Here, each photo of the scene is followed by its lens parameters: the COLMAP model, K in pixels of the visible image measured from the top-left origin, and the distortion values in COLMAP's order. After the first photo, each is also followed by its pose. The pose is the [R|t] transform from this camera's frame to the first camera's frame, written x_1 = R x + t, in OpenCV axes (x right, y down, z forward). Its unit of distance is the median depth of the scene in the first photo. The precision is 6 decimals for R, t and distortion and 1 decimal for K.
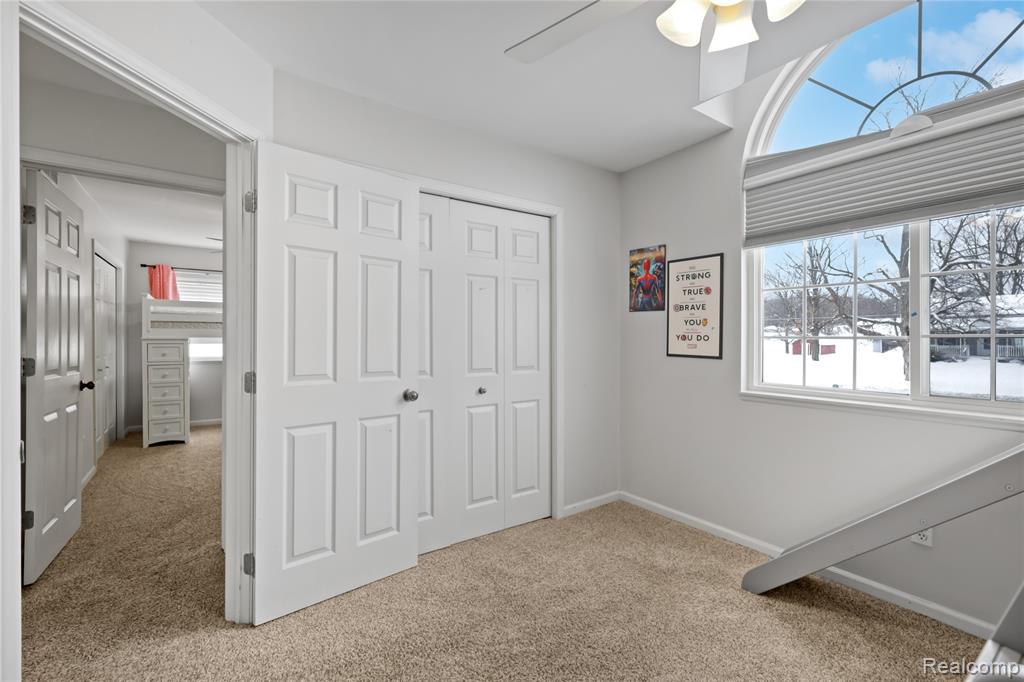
lens RADIAL K [[451.1, 0, 516.3], [0, 451.1, 338.6], [0, 0, 1]] dist [0.004582, 0.000262]
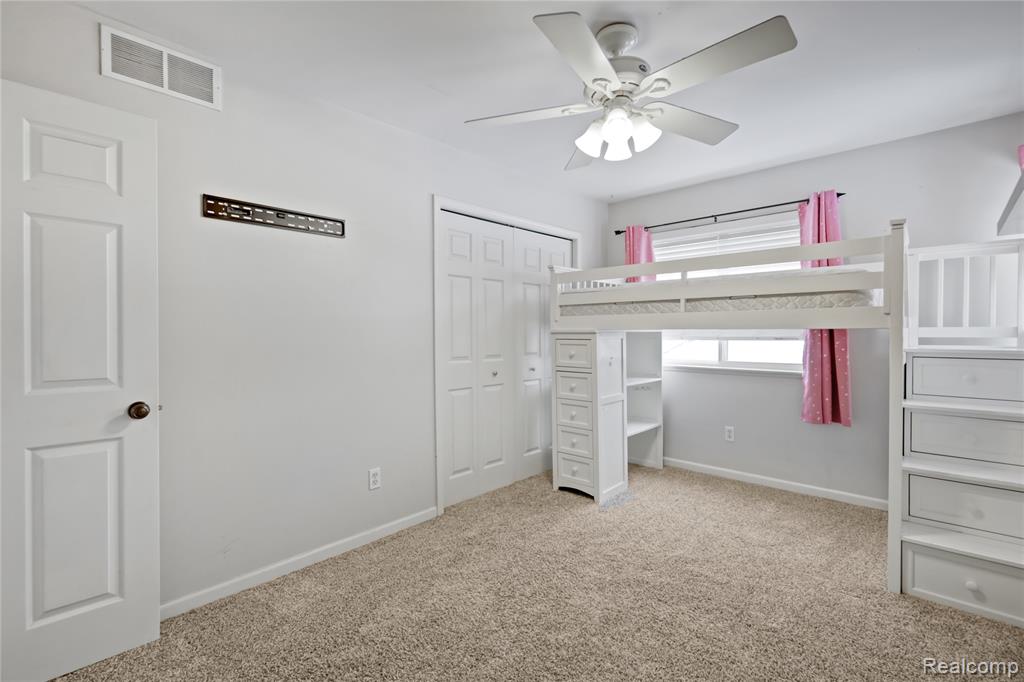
lens RADIAL K [[451.1, 0, 517.3], [0, 451.1, 340.4], [0, 0, 1]] dist [0.004582, 0.000262]
pose [[0.210863, 0.014249, -0.977412, -0.157010], [0.002213, 0.999884, 0.015054, 0.002783], [0.977513, -0.005337, 0.210807, 0.774631]]
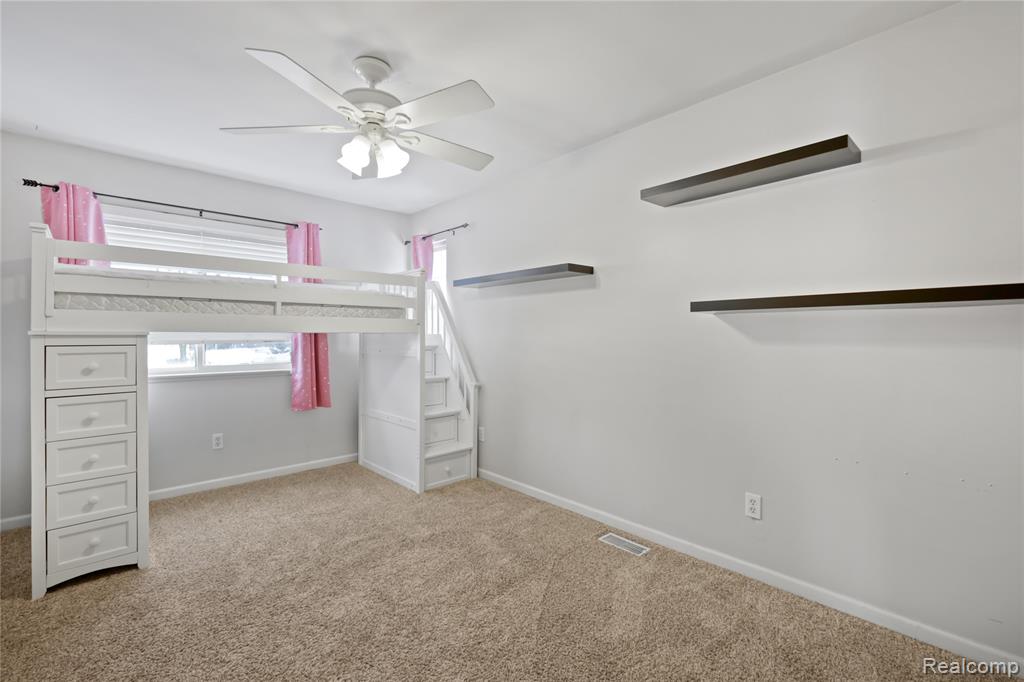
lens RADIAL K [[451.1, 0, 512.4], [0, 451.1, 333.3], [0, 0, 1]] dist [0.004582, 0.000262]
pose [[0.990403, -0.003439, 0.138166, -0.433185], [0.004306, 0.999973, -0.005981, 0.004053], [-0.138142, 0.006519, 0.990391, 0.511558]]
